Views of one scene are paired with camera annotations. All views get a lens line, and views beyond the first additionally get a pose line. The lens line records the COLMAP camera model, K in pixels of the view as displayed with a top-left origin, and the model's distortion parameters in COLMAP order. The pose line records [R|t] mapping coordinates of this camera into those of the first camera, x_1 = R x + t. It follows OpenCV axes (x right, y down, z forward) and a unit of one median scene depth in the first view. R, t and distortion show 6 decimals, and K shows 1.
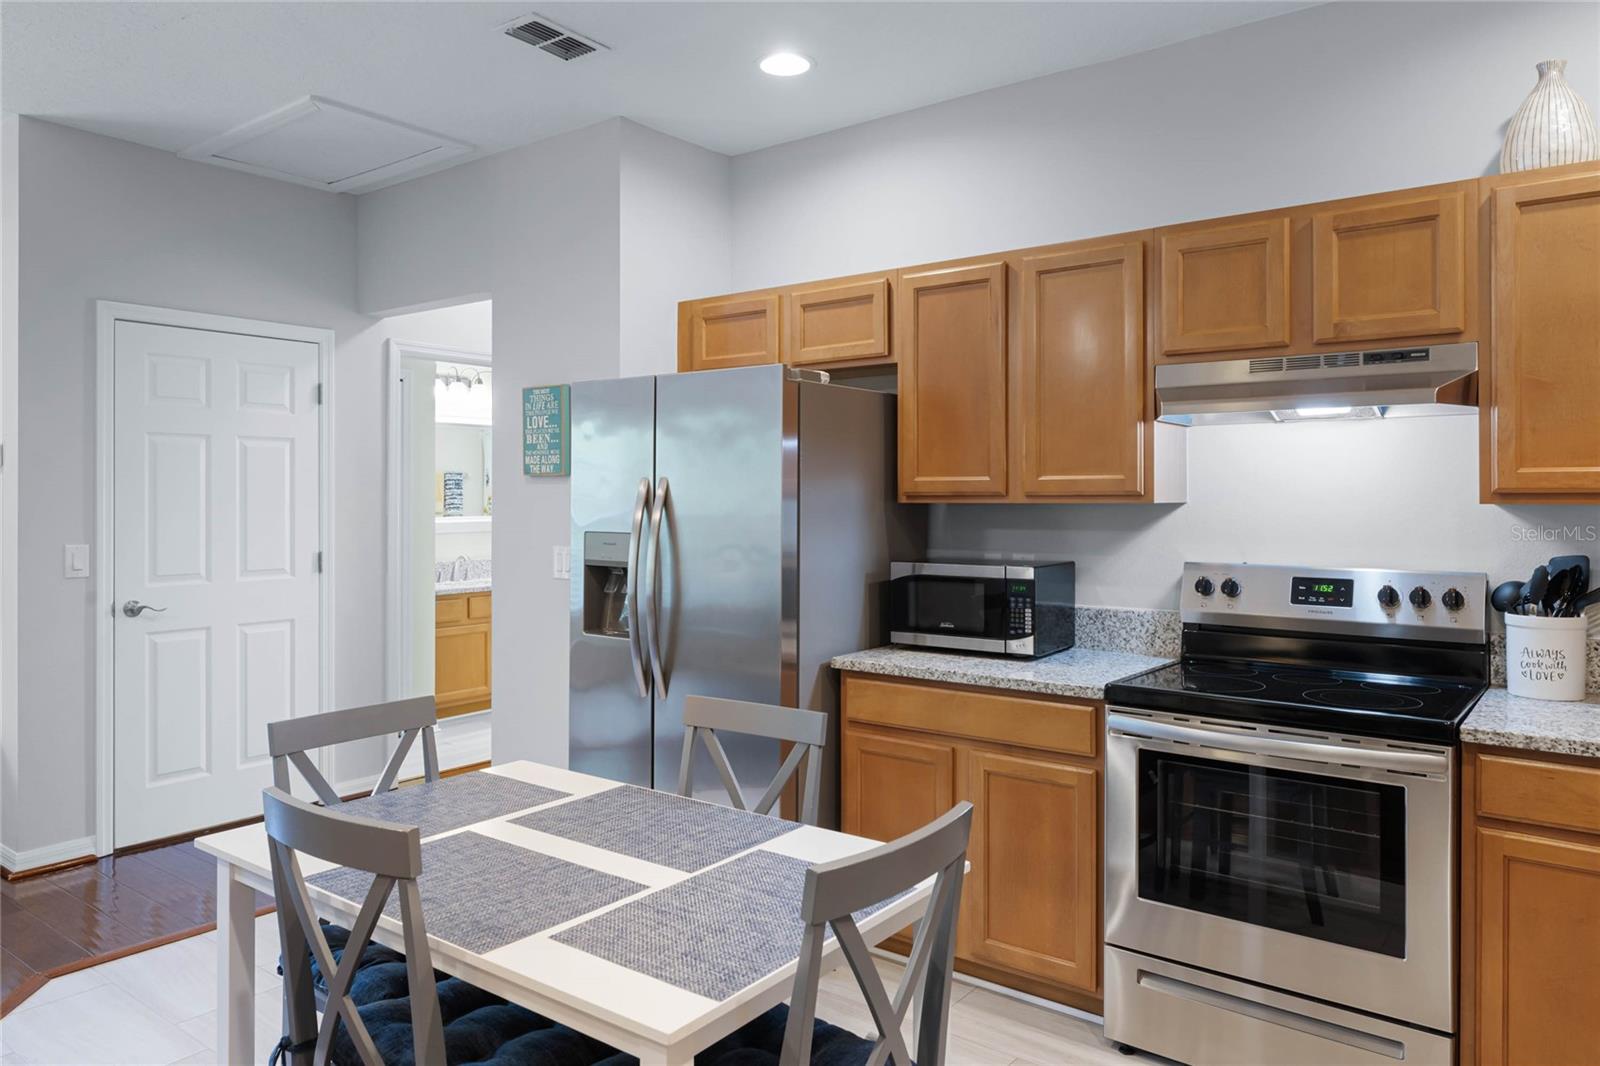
lens RADIAL K [[1080.8, 0, 791.3], [0, 1080.8, 502.0], [0, 0, 1]] dist [-0.005572, 0.003869]
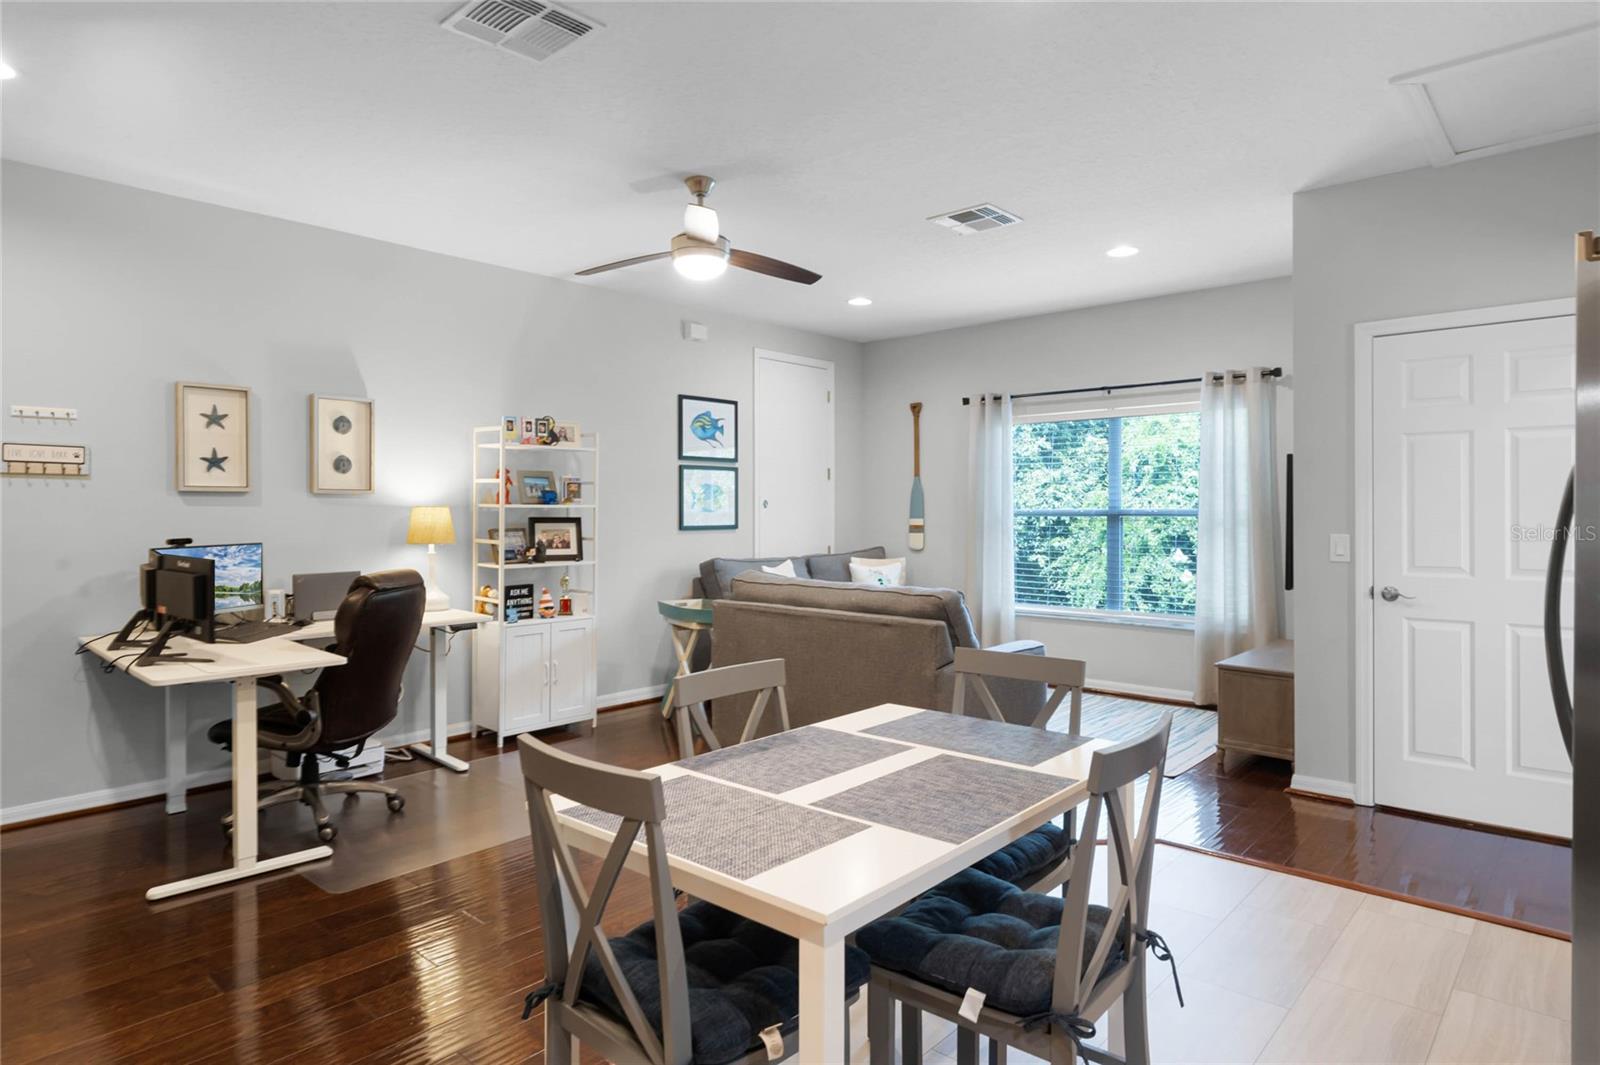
lens RADIAL K [[911.3, 0, 793.8], [0, 911.3, 518.9], [0, 0, 1]] dist [0.003527, 0.000009]
pose [[-0.069484, 0.009548, -0.997537, 0.506900], [-0.003377, 0.999946, 0.009807, 0.020029], [0.997577, 0.004050, -0.069448, 0.618796]]
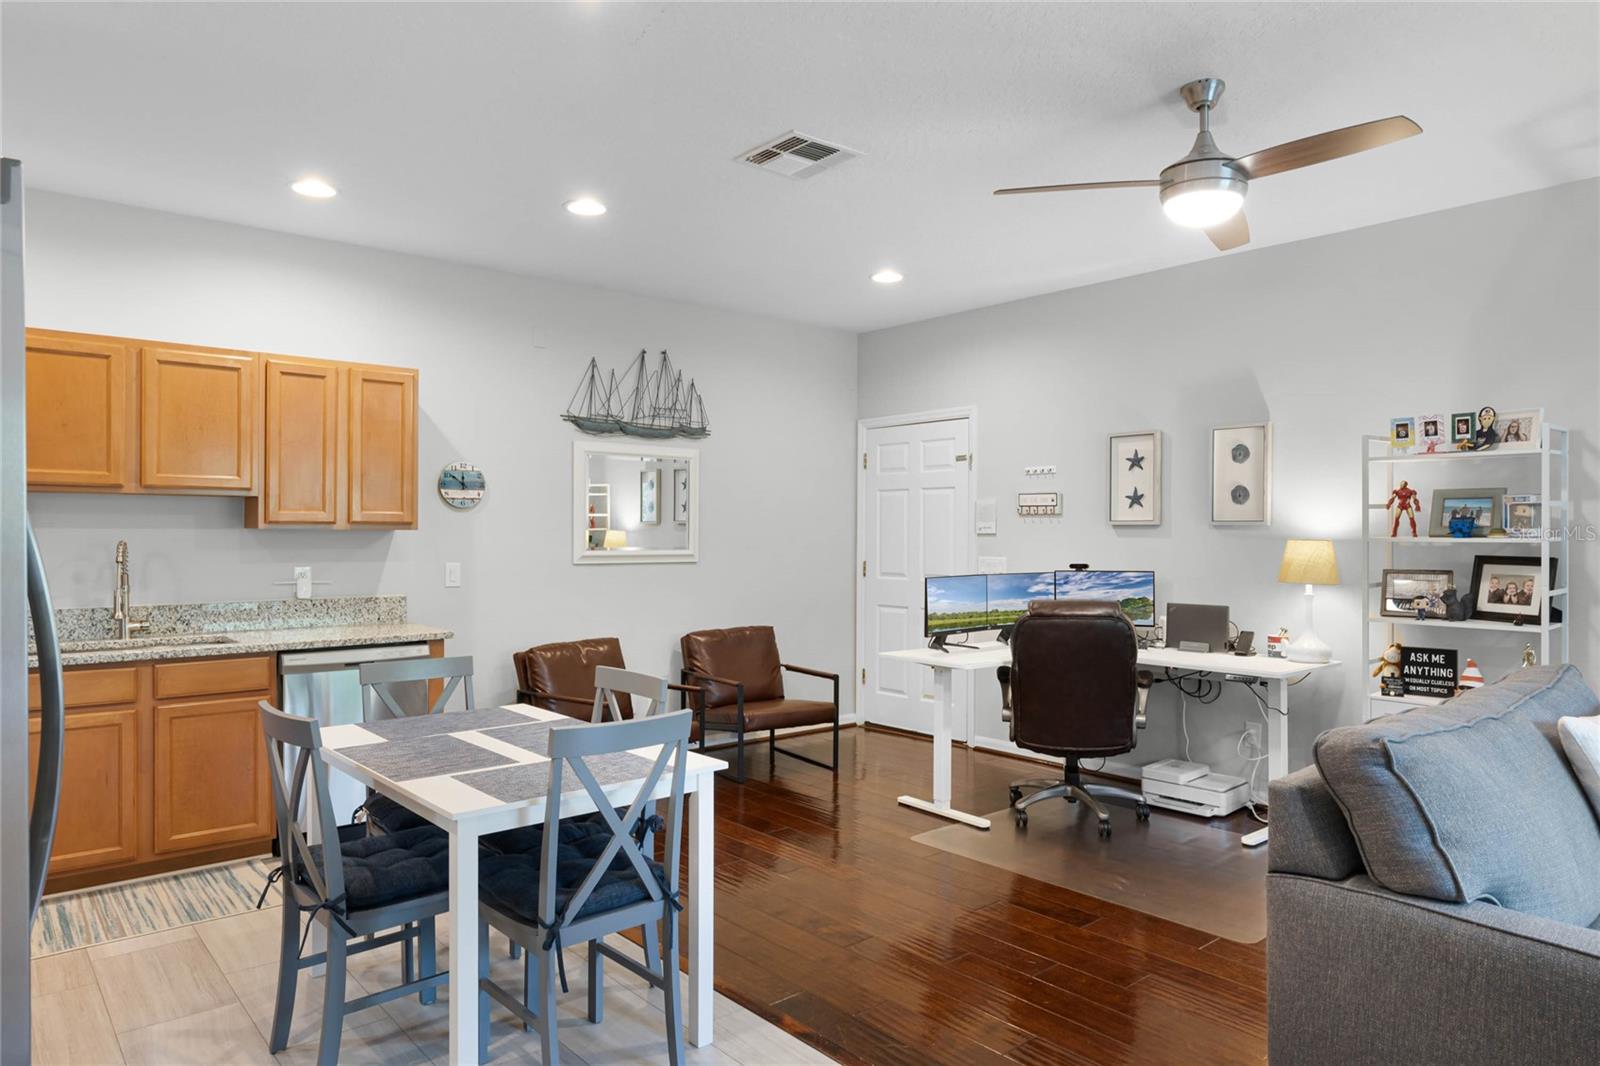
lens RADIAL K [[1013.5, 0, 795.6], [0, 1013.5, 534.9], [0, 0, 1]] dist [0.008342, 0.000323]
pose [[-0.982141, -0.003482, 0.188116, -0.583535], [-0.002011, 0.999966, 0.008013, -0.001075], [-0.188138, 0.007491, -0.982114, 1.510506]]
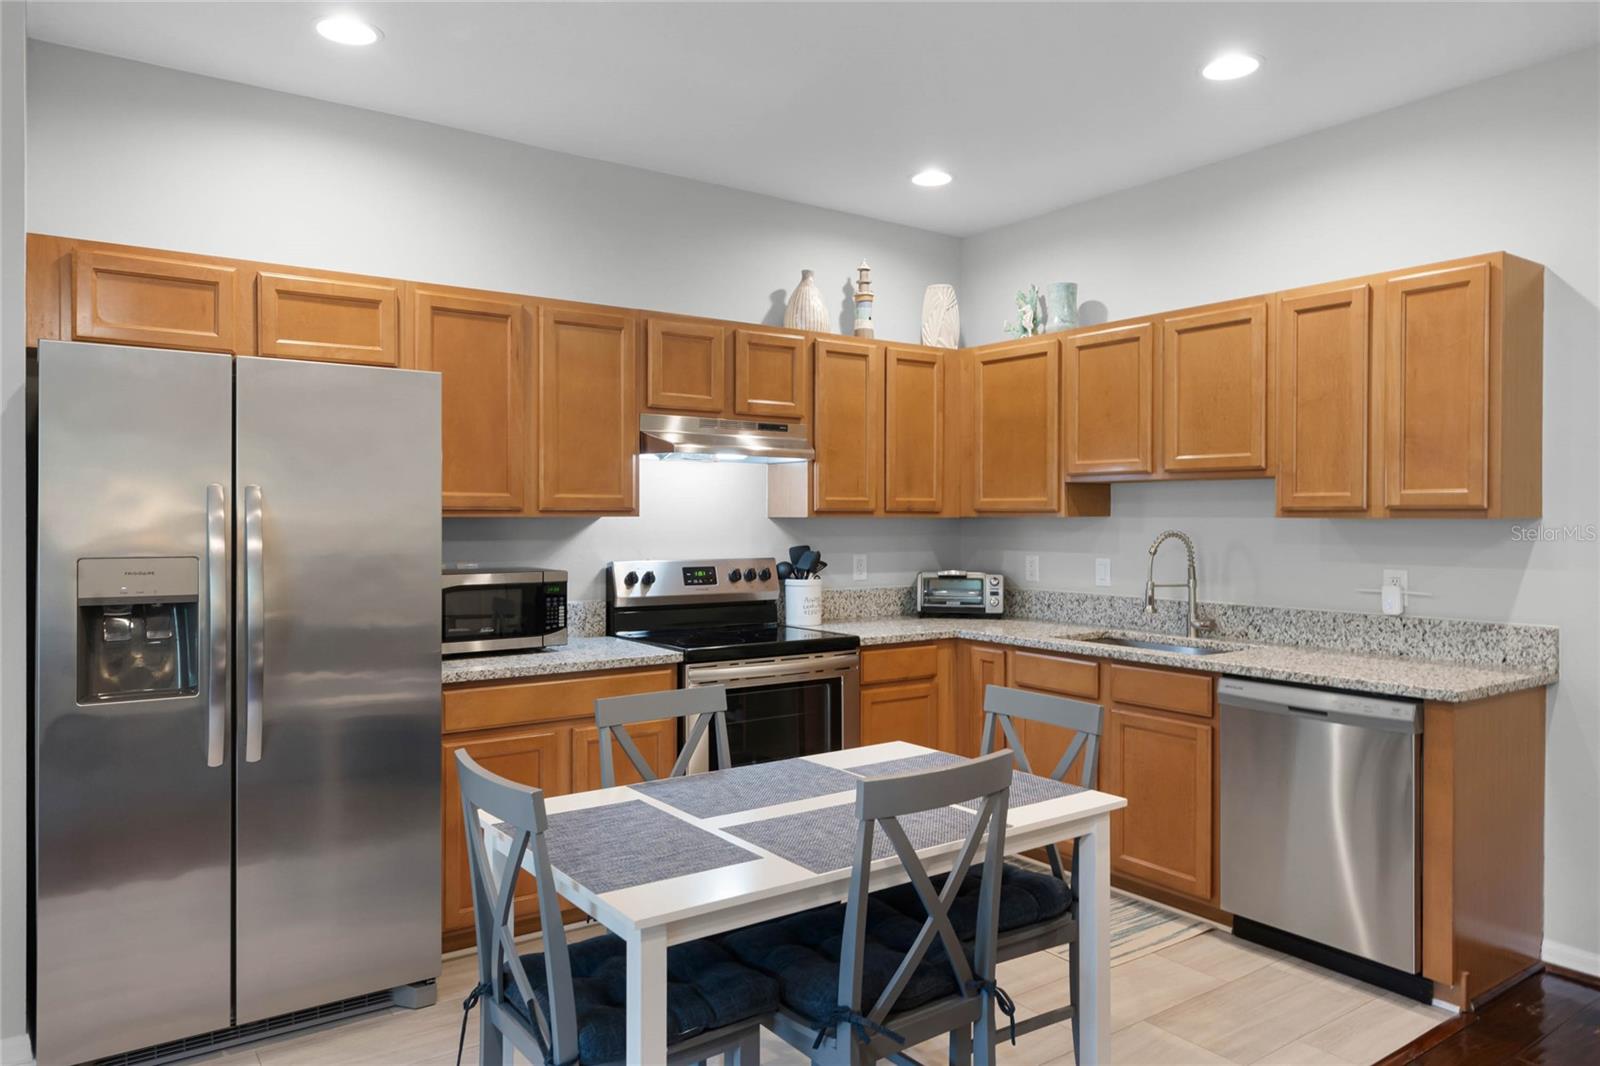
lens RADIAL K [[1080.8, 0, 801.2], [0, 1080.8, 528.0], [0, 0, 1]] dist [-0.005572, 0.003869]
pose [[0.274640, -0.009175, 0.961503, -0.861189], [0.002642, 0.999958, 0.008787, 0.003313], [-0.961543, 0.000126, 0.274653, 0.429181]]
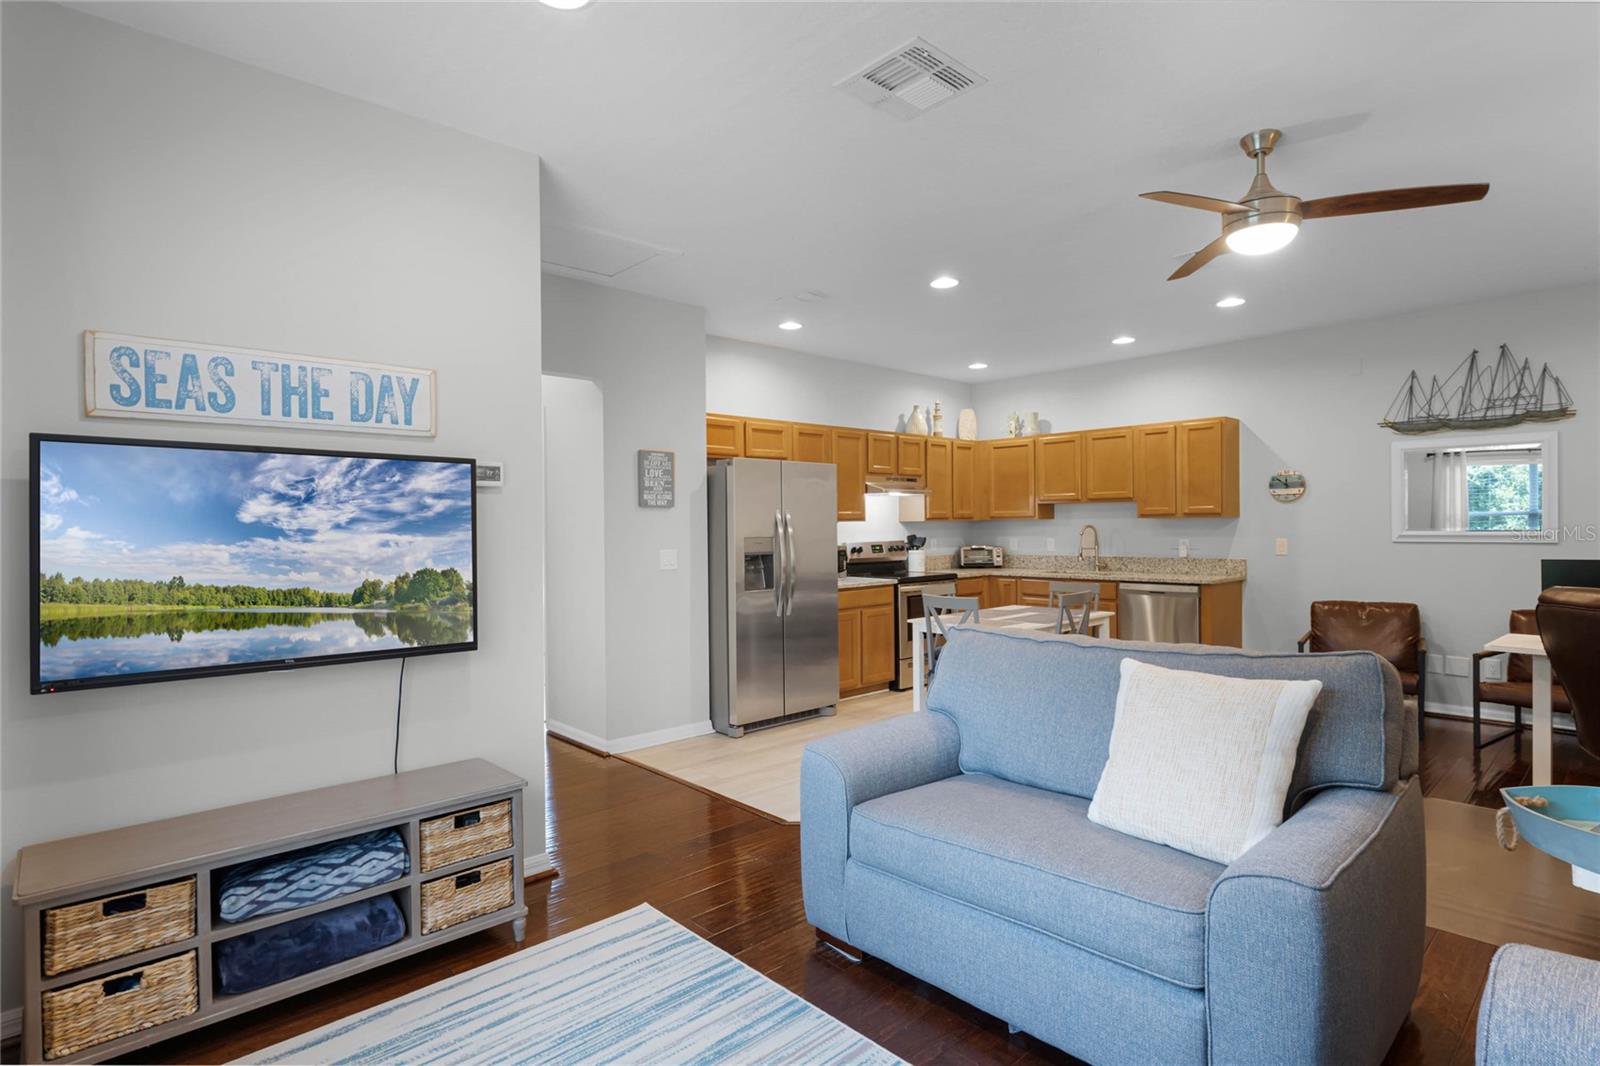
lens RADIAL K [[823.4, 0, 798.1], [0, 823.4, 535.4], [0, 0, 1]] dist [-0.005579, -0.000406]
pose [[0.155952, -0.013993, 0.987666, -1.878587], [0.016156, 0.999802, 0.011614, 0.009864], [-0.987633, 0.014145, 0.156147, 0.803111]]
